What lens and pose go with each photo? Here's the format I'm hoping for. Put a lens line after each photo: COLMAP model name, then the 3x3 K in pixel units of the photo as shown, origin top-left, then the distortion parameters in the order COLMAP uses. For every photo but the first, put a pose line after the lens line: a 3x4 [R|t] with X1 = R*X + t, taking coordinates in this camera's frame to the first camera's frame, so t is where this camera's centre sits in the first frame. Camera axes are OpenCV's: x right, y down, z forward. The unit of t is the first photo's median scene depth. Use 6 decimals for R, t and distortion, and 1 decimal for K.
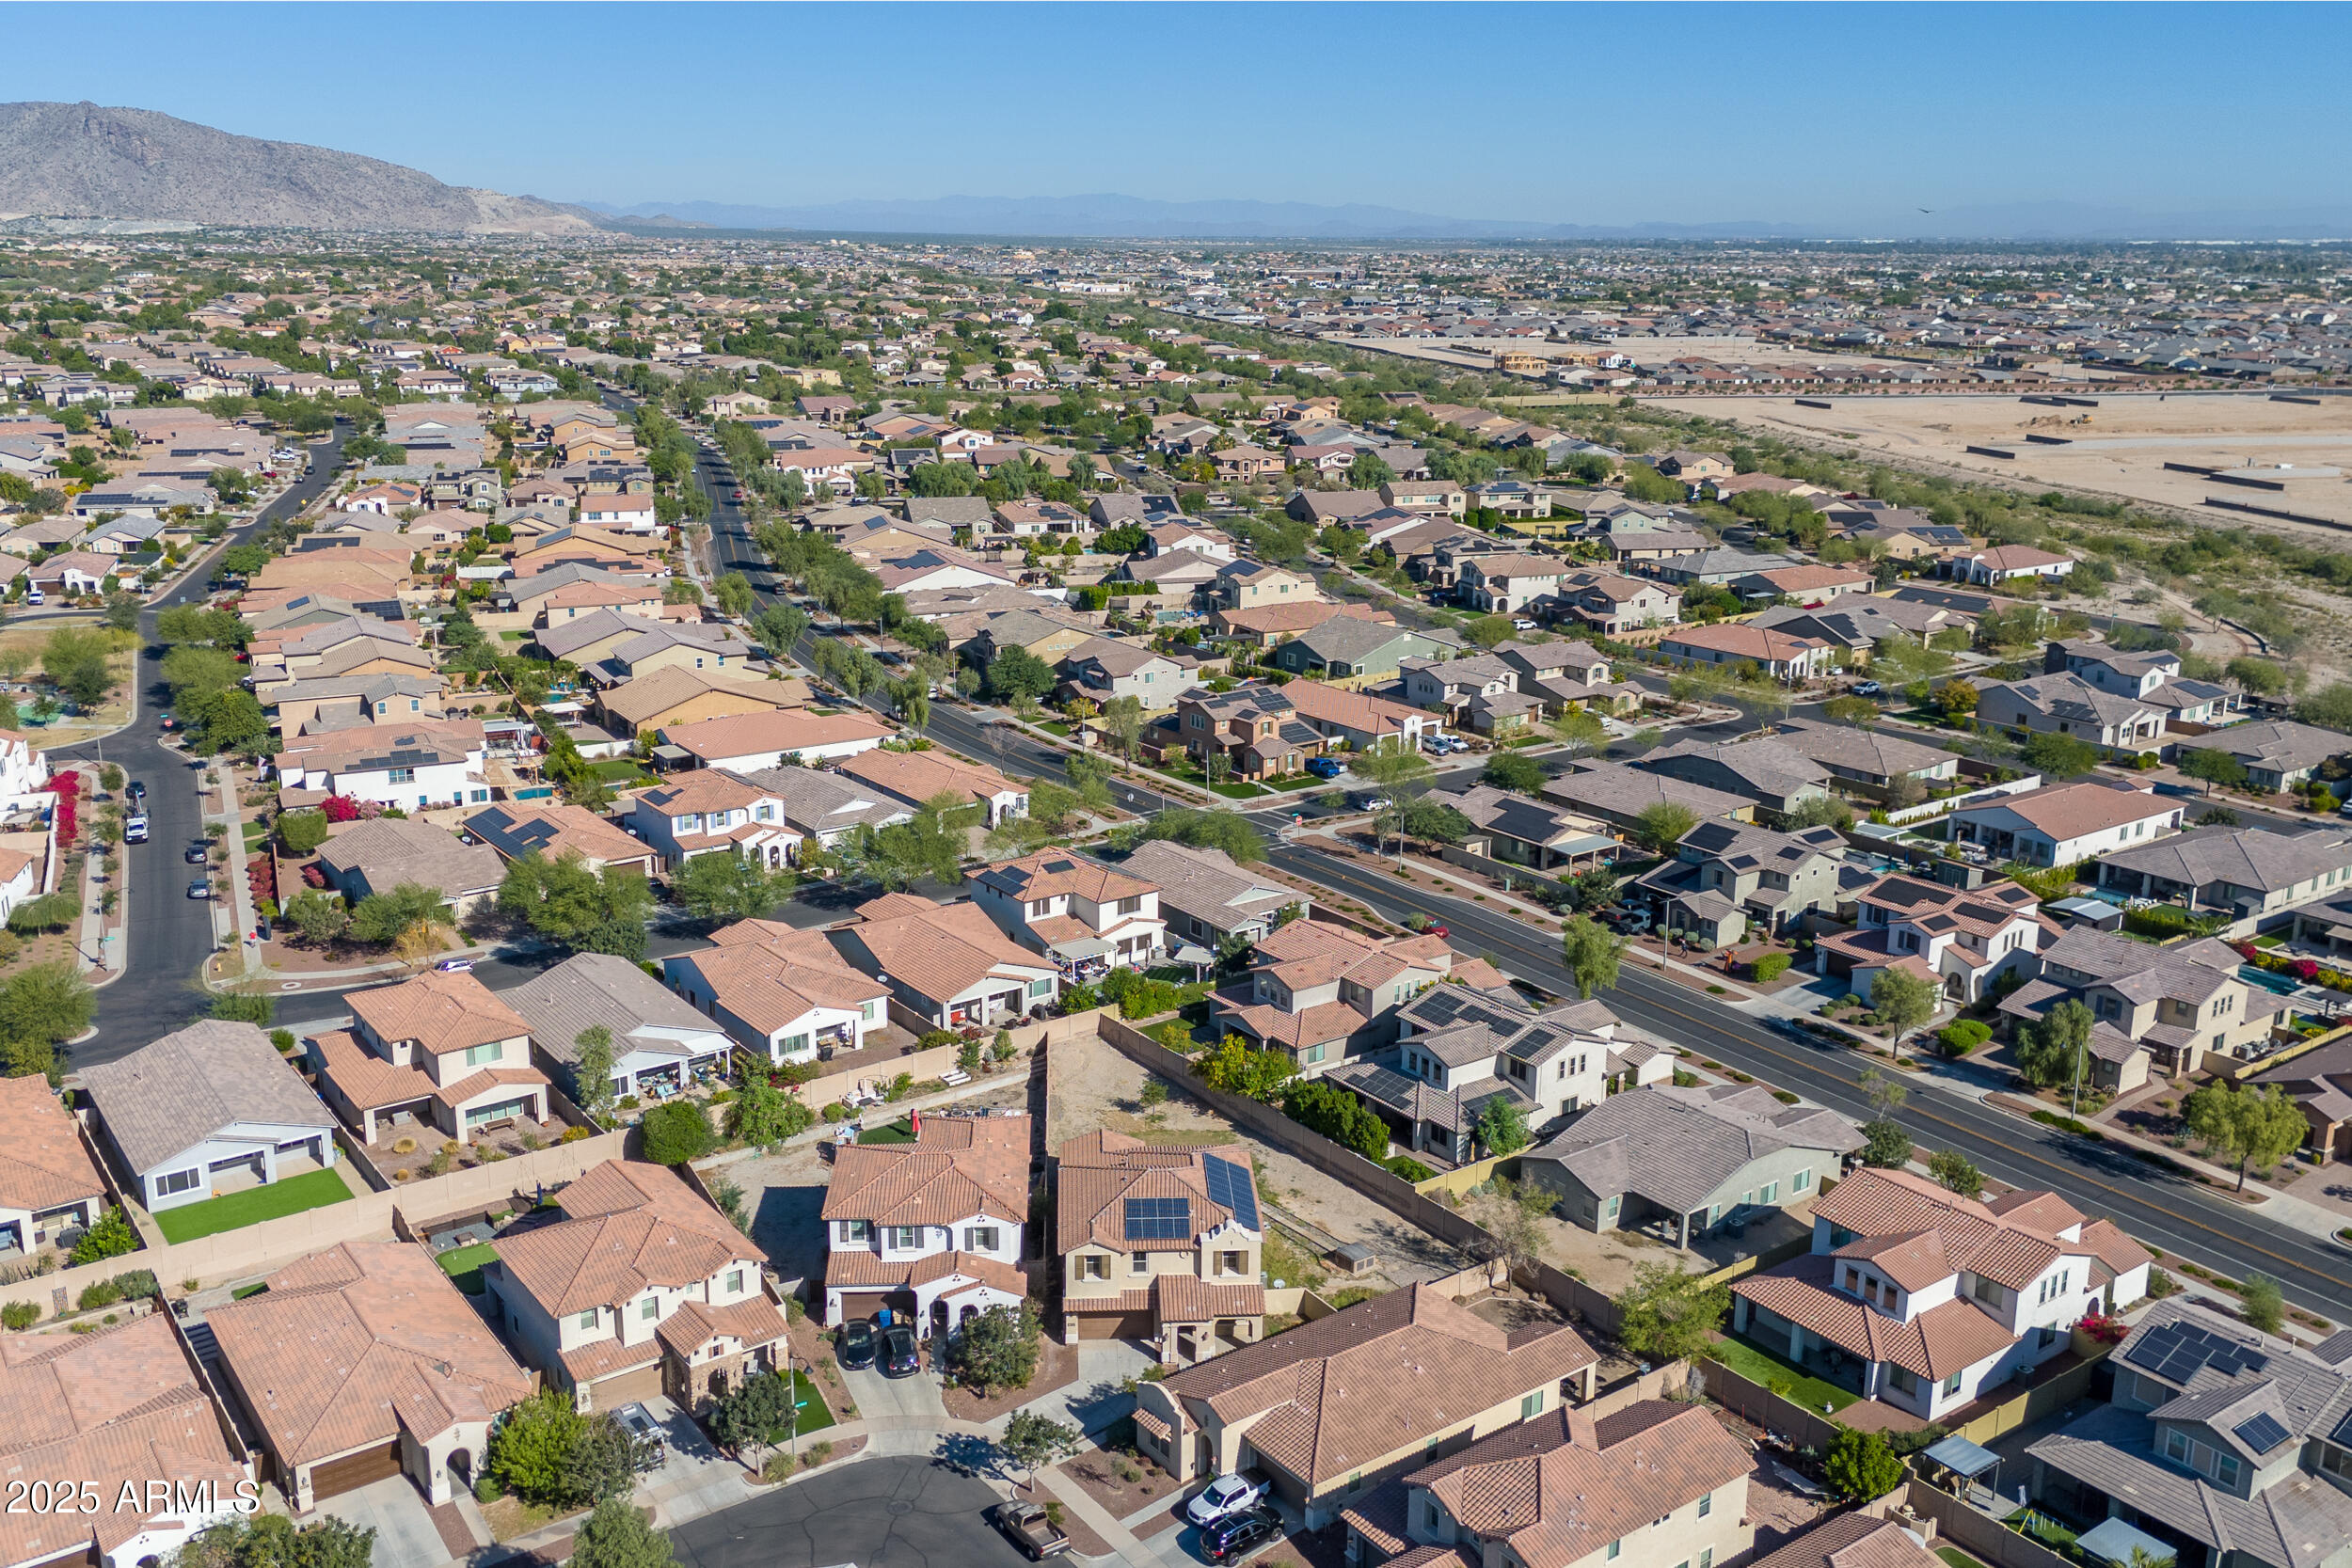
lens RADIAL K [[2040.0, 0, 1176.0], [0, 2040.0, 784.0], [0, 0, 1]] dist [0.125529, -0.214521]
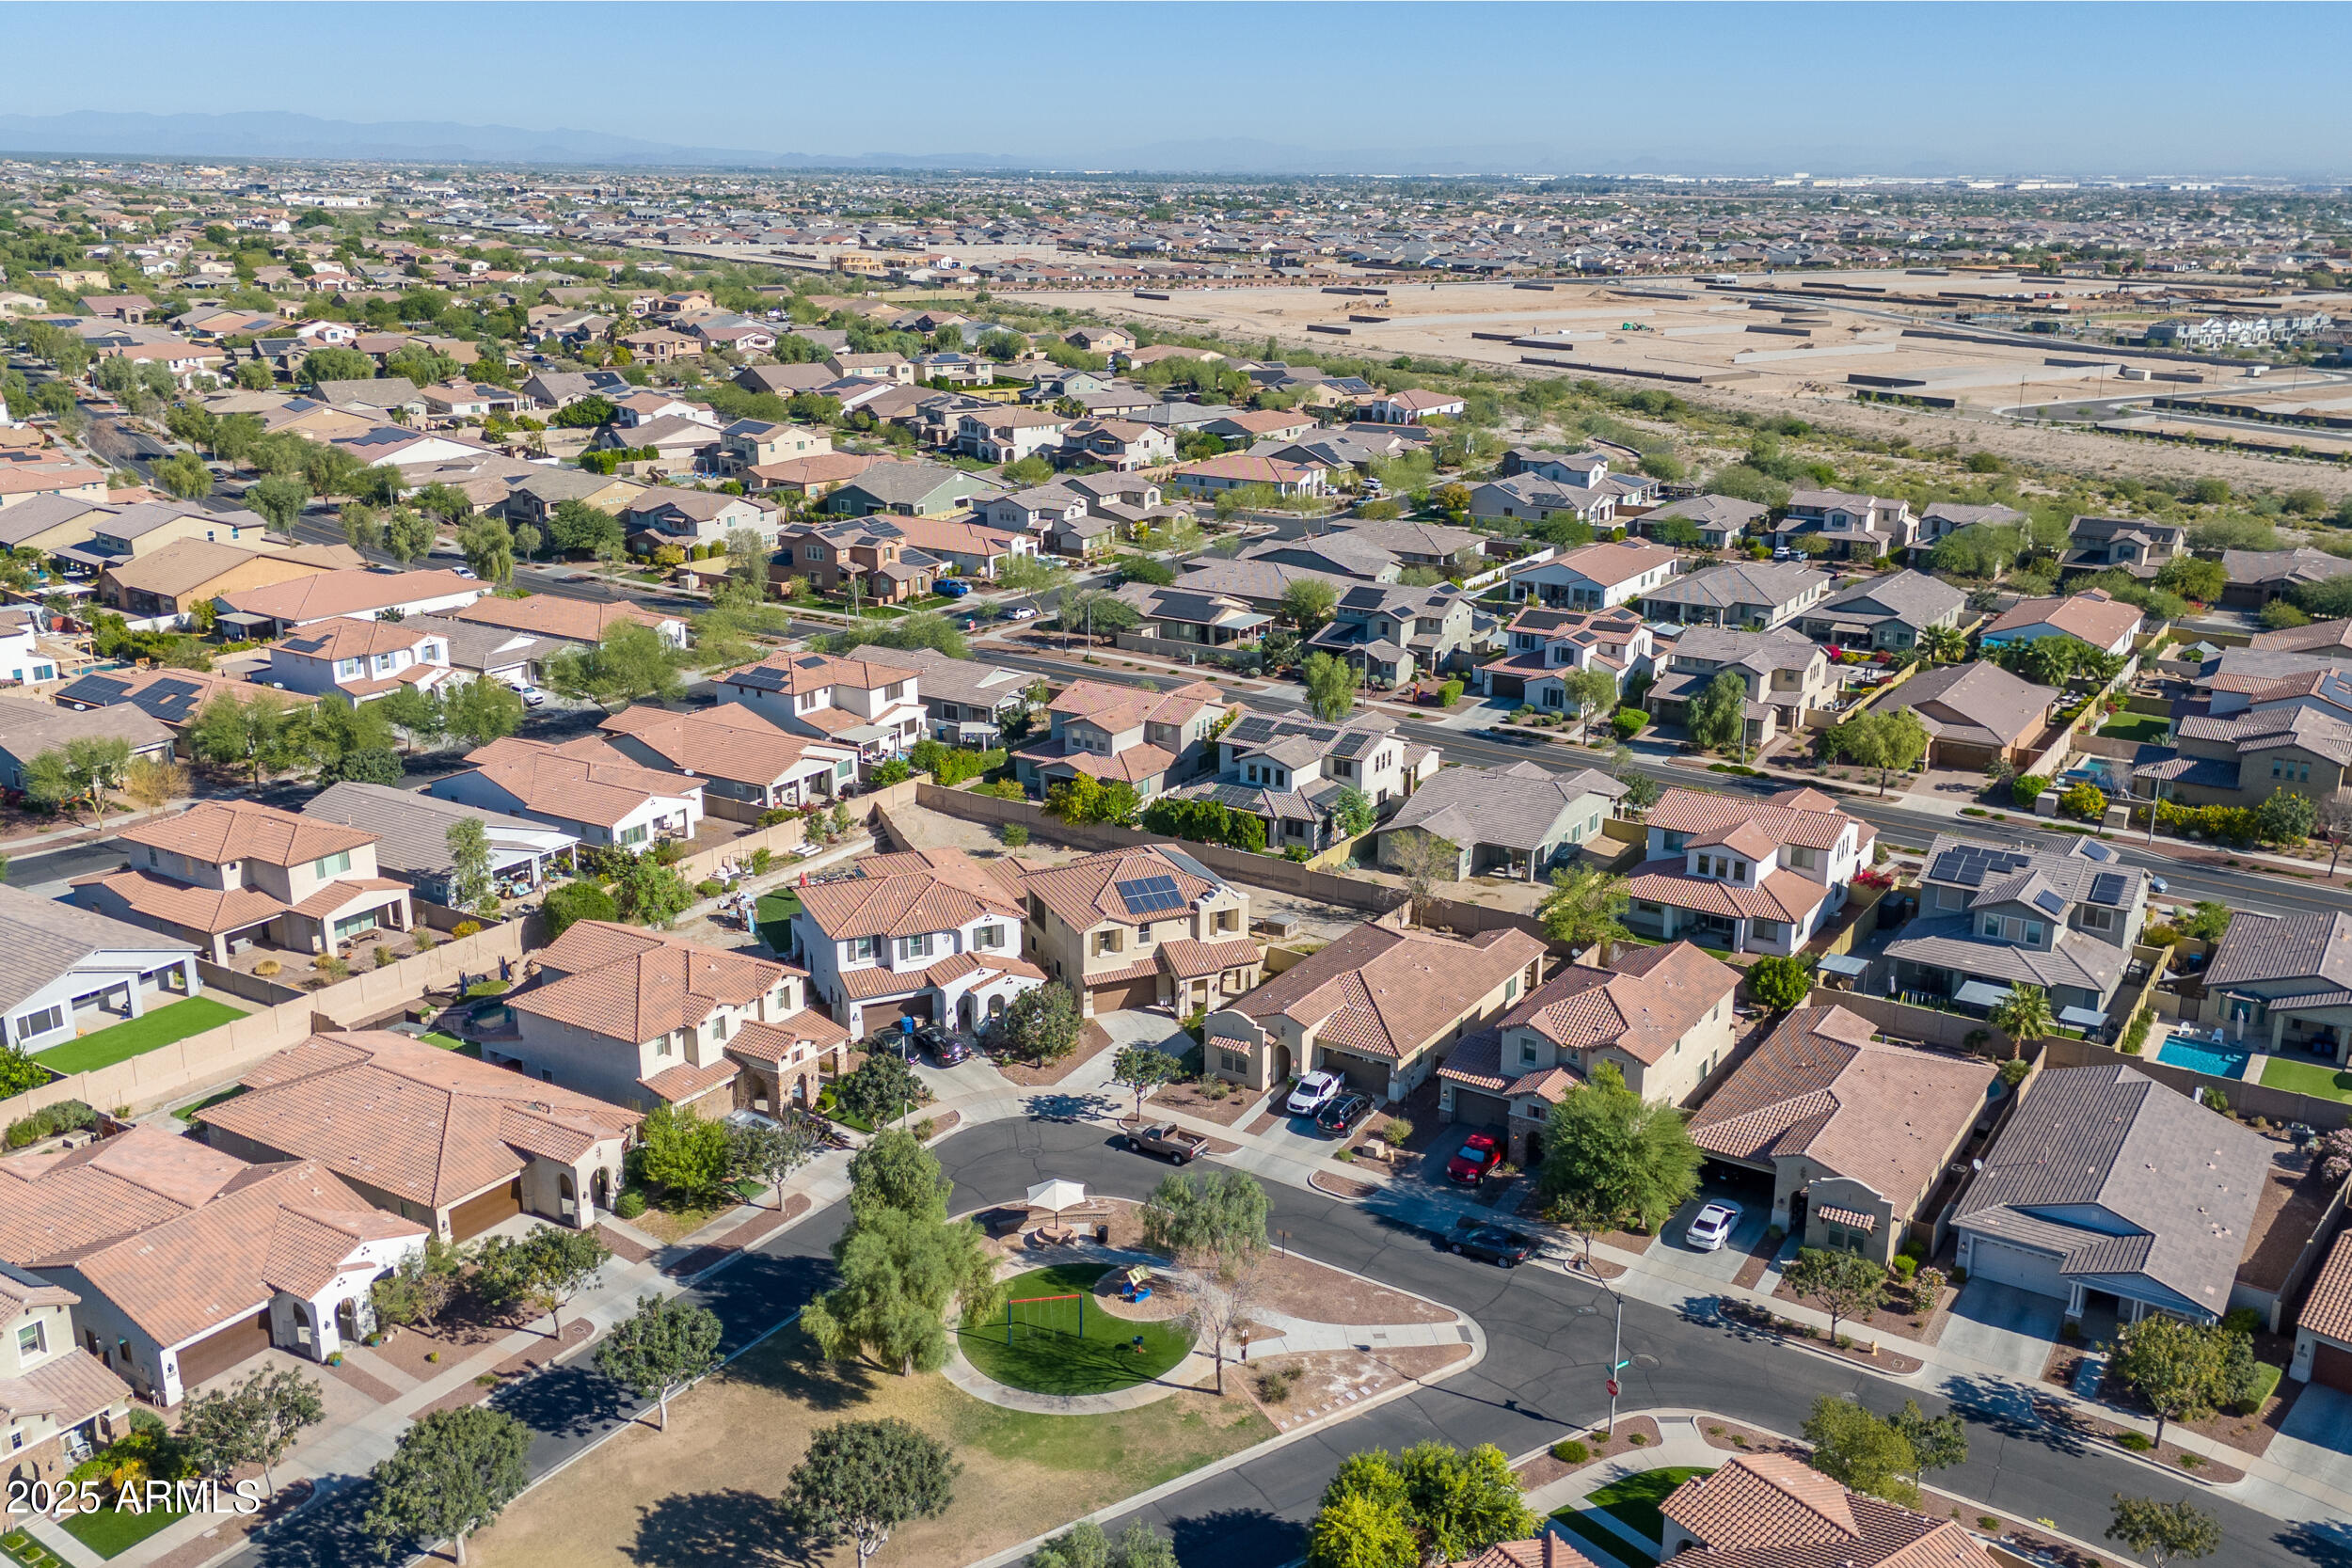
lens RADIAL K [[2039.2, 0, 1228.3], [0, 2039.2, 779.6], [0, 0, 1]] dist [0.136938, -0.197890]
pose [[0.926414, -0.107129, 0.360943, -0.249074], [0.097213, 0.994220, 0.045576, 0.075296], [-0.363739, -0.007133, 0.931473, -0.011871]]
